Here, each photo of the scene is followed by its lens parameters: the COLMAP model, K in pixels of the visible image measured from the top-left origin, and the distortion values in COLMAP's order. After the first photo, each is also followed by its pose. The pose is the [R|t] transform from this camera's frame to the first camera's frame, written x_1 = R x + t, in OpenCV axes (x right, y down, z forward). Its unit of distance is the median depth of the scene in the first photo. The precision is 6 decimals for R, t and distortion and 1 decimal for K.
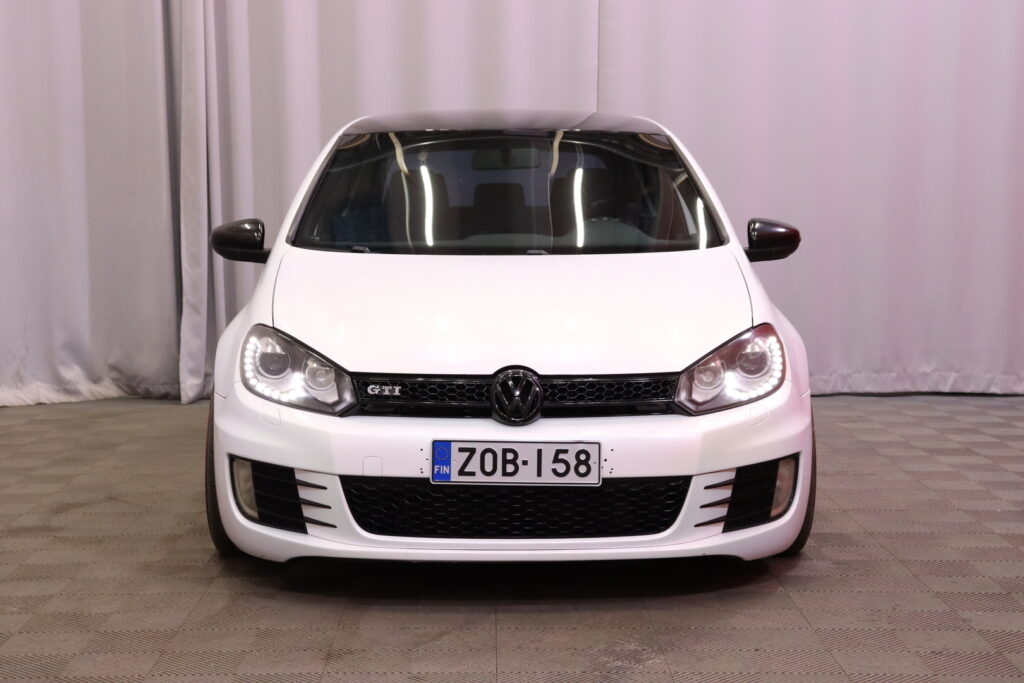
lens RADIAL K [[1791.6, 0, 509.8], [0, 1791.6, 340.0], [0, 0, 1]] dist [0.027303, 0.000000]
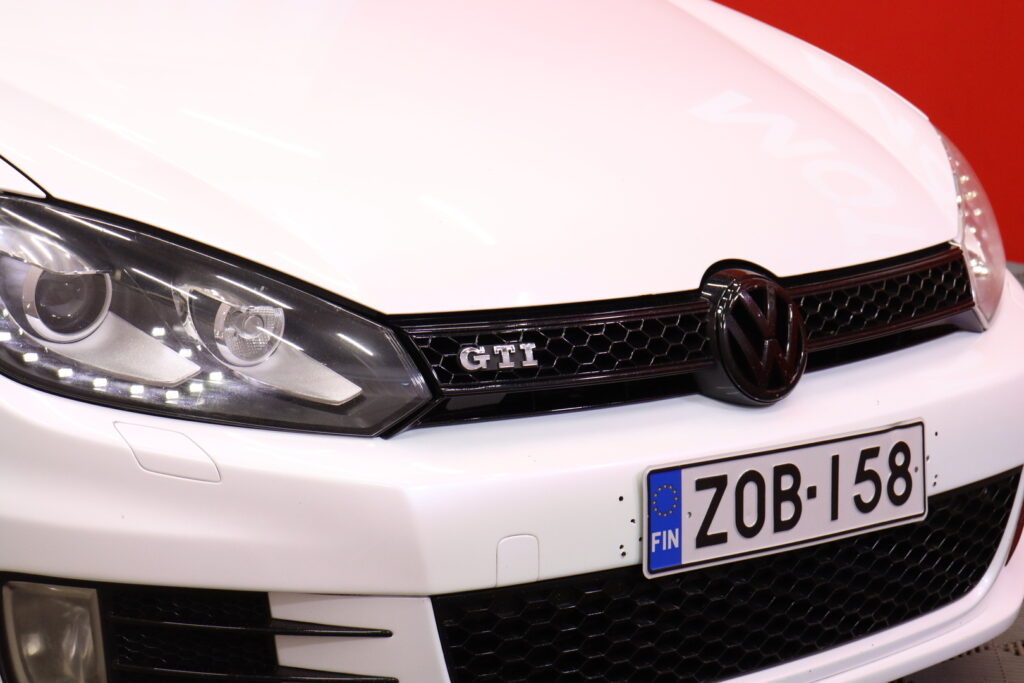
lens RADIAL K [[2397.1, 0, 517.9], [0, 2397.1, 347.5], [0, 0, 1]] dist [0.323057, 0.000000]
pose [[0.765997, -0.114116, 0.632634, -0.395988], [0.023851, 0.988485, 0.149427, -0.051255], [-0.642402, -0.099372, 0.759898, 0.610178]]
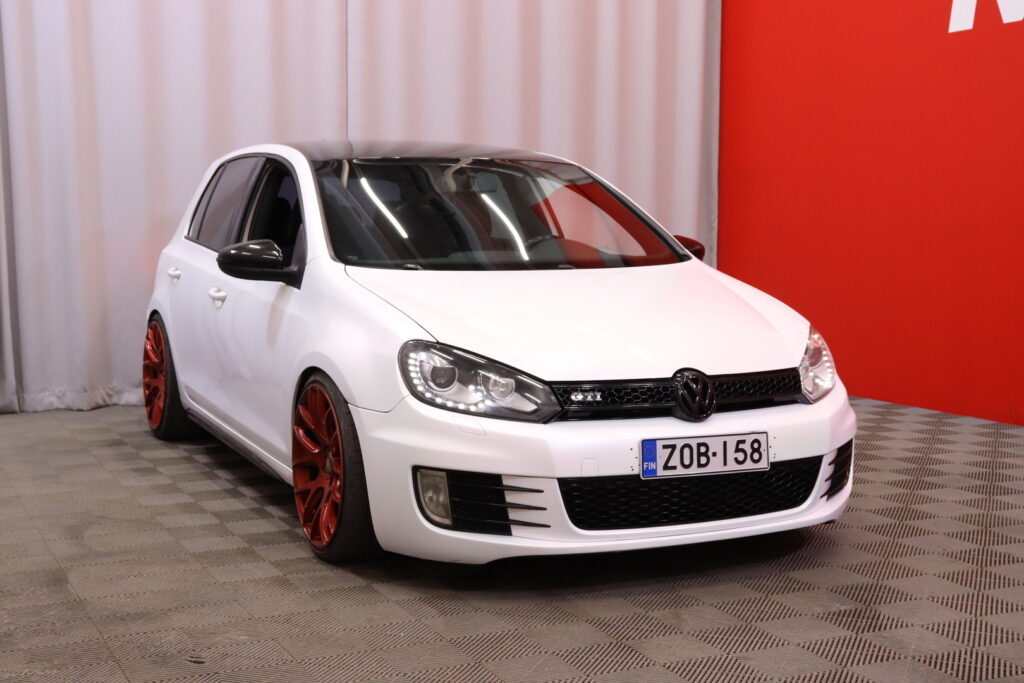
lens RADIAL K [[1469.7, 0, 510.5], [0, 1469.7, 338.0], [0, 0, 1]] dist [-0.131481, 0.000000]
pose [[0.908412, -0.036330, 0.416496, -0.483404], [0.035214, 0.999326, 0.010363, -0.018279], [-0.416591, 0.005252, 0.909079, 0.214731]]
